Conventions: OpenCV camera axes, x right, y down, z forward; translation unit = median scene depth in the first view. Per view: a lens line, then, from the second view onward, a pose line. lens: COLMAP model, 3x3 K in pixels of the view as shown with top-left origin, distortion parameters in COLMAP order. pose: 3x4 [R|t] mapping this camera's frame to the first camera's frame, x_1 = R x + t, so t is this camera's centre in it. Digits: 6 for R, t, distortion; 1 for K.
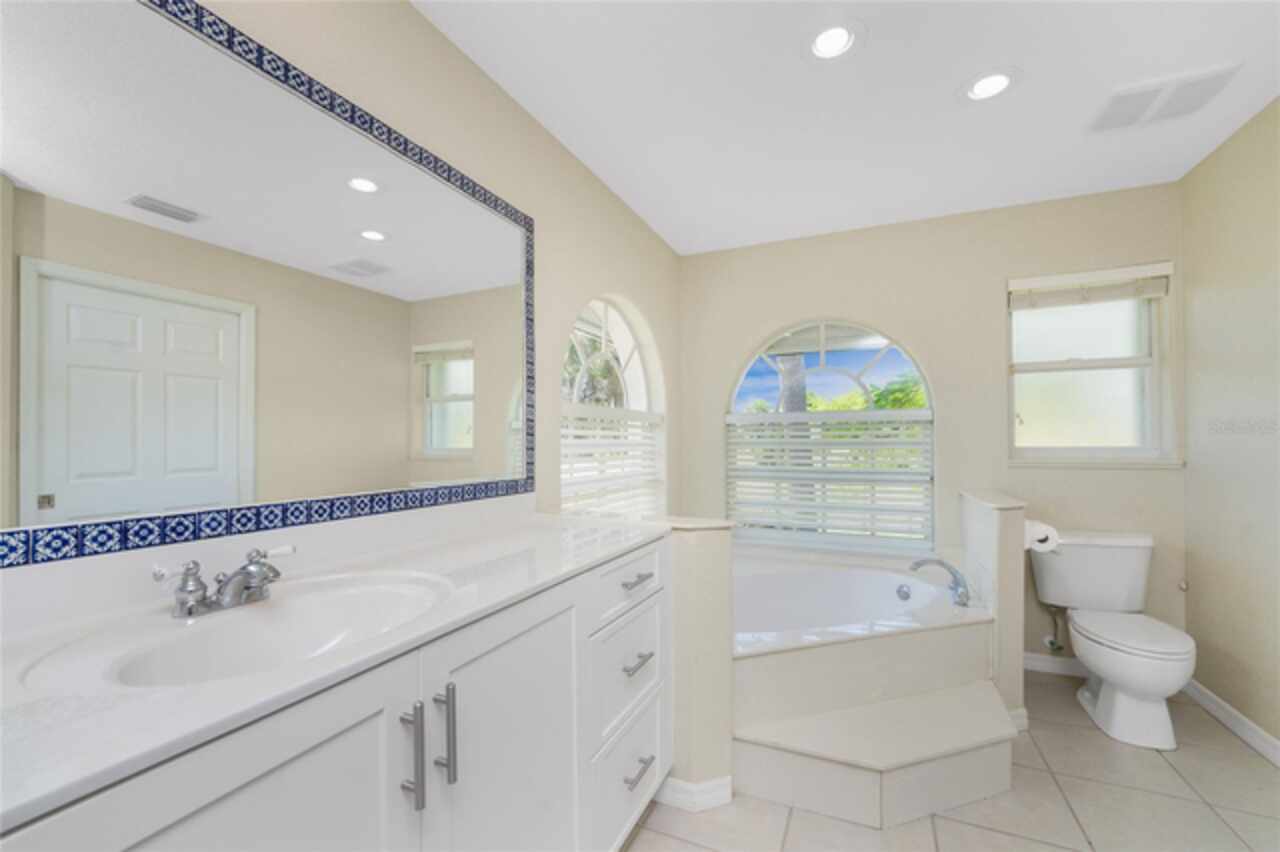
lens RADIAL K [[514.1, 0, 636.0], [0, 514.1, 447.3], [0, 0, 1]] dist [0.000881, 0.000186]
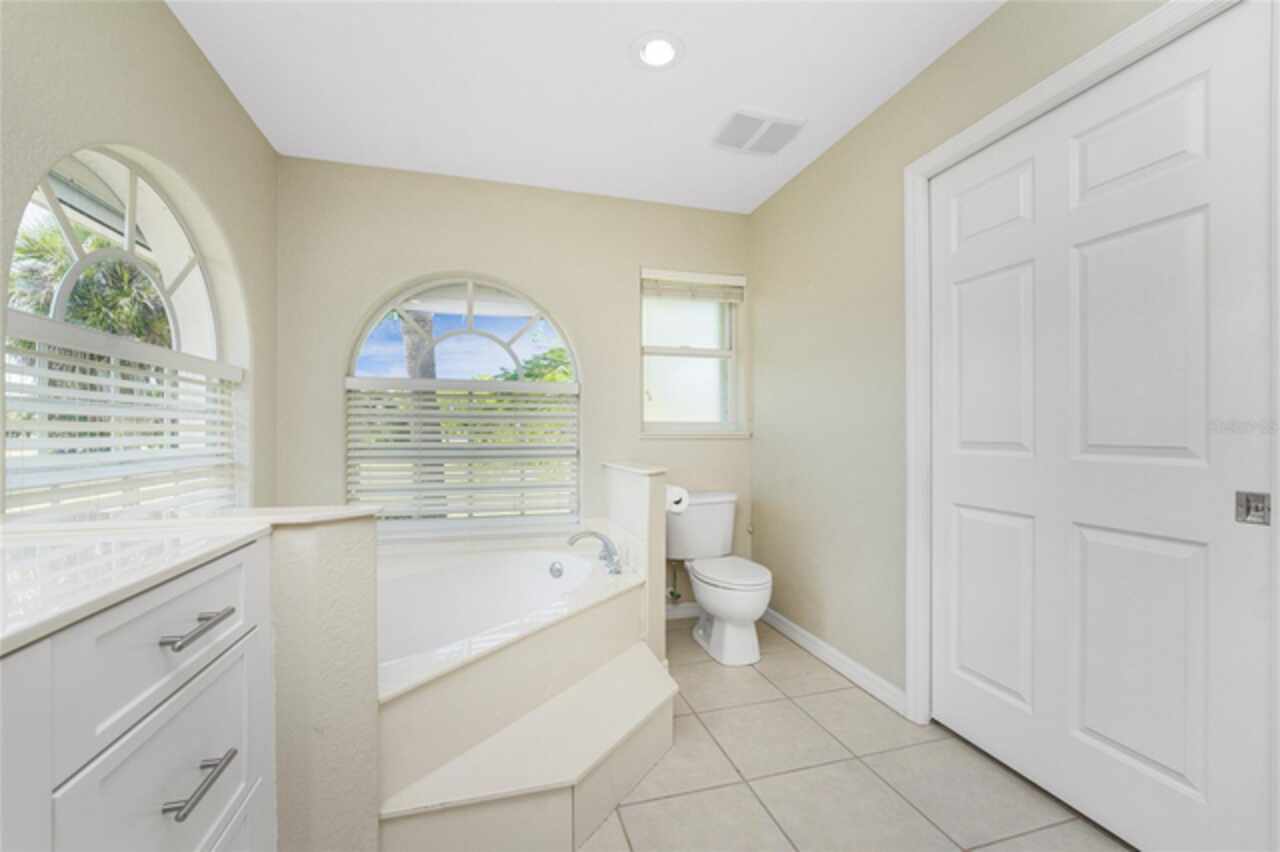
lens RADIAL K [[526.7, 0, 642.3], [0, 526.7, 434.1], [0, 0, 1]] dist [-0.014517, -0.000071]
pose [[0.759054, 0.004377, 0.651013, 0.000368], [-0.004108, 0.999990, -0.001933, 0.033708], [-0.651014, -0.001207, 0.759064, 0.172789]]
